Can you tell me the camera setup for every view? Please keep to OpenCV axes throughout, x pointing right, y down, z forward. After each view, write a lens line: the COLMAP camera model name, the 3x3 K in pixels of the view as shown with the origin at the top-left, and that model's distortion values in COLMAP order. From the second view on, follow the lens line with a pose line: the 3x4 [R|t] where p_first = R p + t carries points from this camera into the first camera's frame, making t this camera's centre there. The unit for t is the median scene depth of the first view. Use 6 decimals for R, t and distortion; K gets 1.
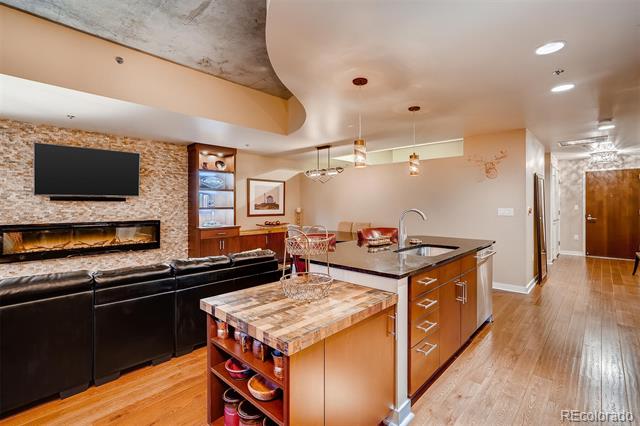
lens RADIAL K [[298.7, 0, 322.7], [0, 298.7, 205.5], [0, 0, 1]] dist [-0.017308, 0.009055]
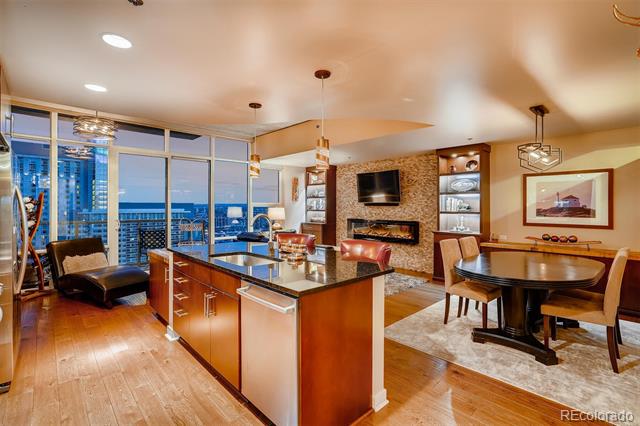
lens RADIAL K [[298.7, 0, 319.6], [0, 298.7, 204.1], [0, 0, 1]] dist [-0.017308, 0.009055]
pose [[-0.075144, 0.004527, -0.997162, 0.656389], [0.007449, 0.999964, 0.003978, -0.028086], [0.997145, -0.007129, -0.075175, 0.684488]]
